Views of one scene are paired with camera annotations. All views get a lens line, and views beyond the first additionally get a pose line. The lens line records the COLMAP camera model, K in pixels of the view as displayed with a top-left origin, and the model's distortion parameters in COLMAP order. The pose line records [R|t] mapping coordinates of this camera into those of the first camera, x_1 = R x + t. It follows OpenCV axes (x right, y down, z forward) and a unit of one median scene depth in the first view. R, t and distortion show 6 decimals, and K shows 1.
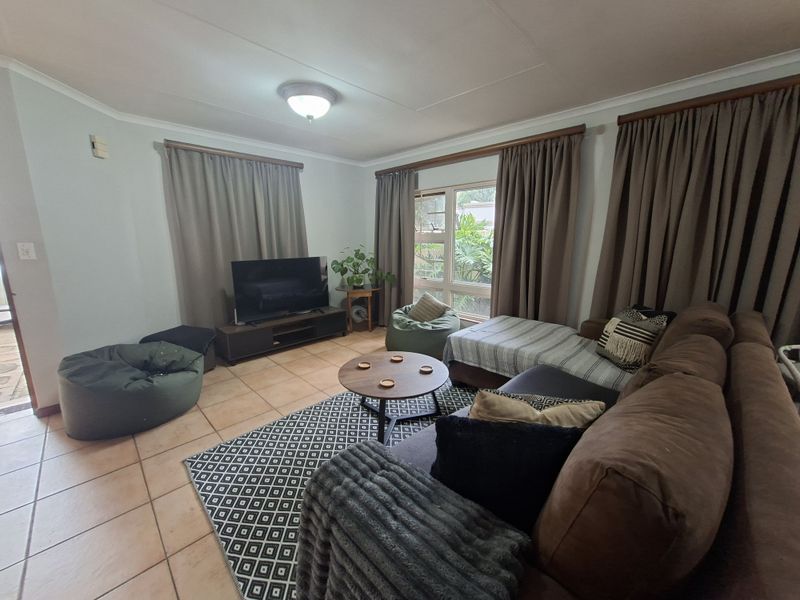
lens RADIAL K [[315.5, 0, 398.0], [0, 315.5, 296.6], [0, 0, 1]] dist [-0.002292, 0.000054]
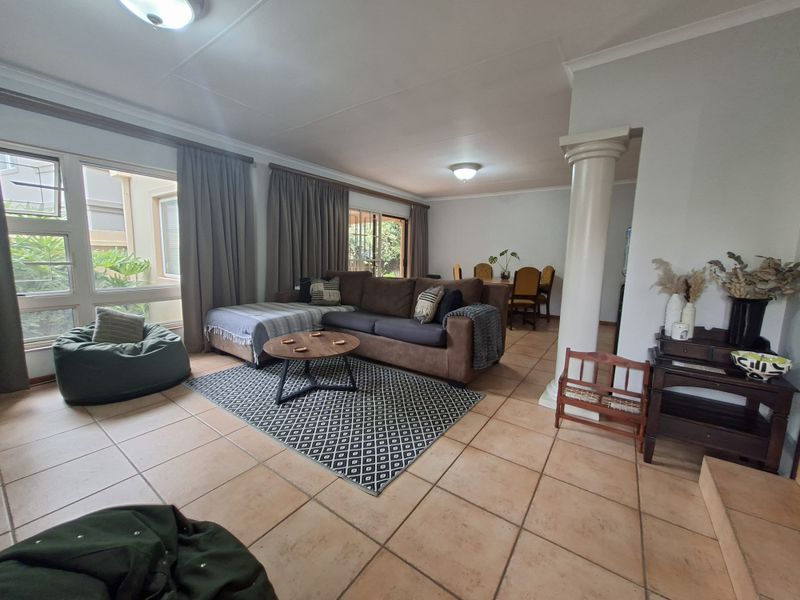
lens RADIAL K [[315.5, 0, 398.0], [0, 315.5, 296.6], [0, 0, 1]] dist [-0.002292, 0.000054]
pose [[-0.172764, -0.127480, 0.976679, -1.059671], [0.160994, 0.974599, 0.155687, -0.059592], [-0.971717, 0.184137, -0.147852, 0.739265]]
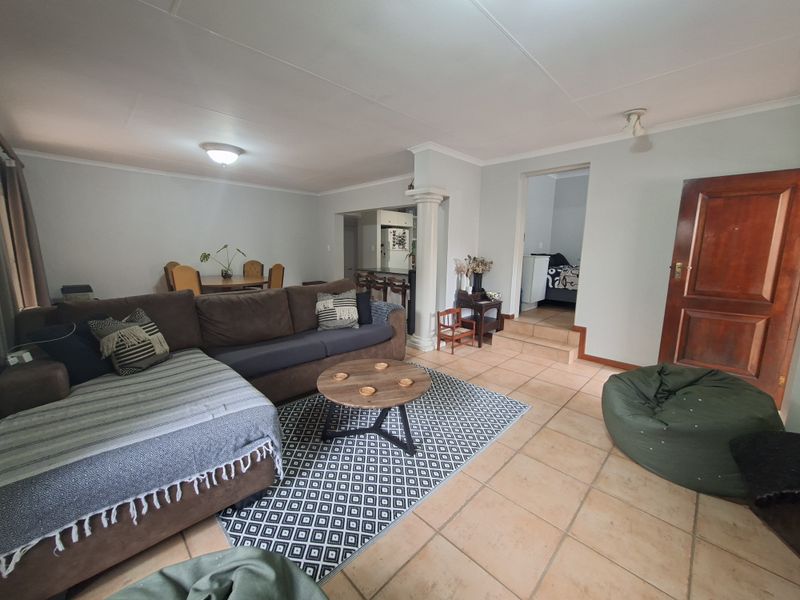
lens RADIAL K [[315.5, 0, 398.0], [0, 315.5, 296.6], [0, 0, 1]] dist [-0.002292, 0.000054]
pose [[-0.999955, -0.008408, -0.004279, -0.035206], [-0.009355, 0.942335, 0.334541, -0.299310], [0.001220, 0.334566, -0.942372, 1.651009]]
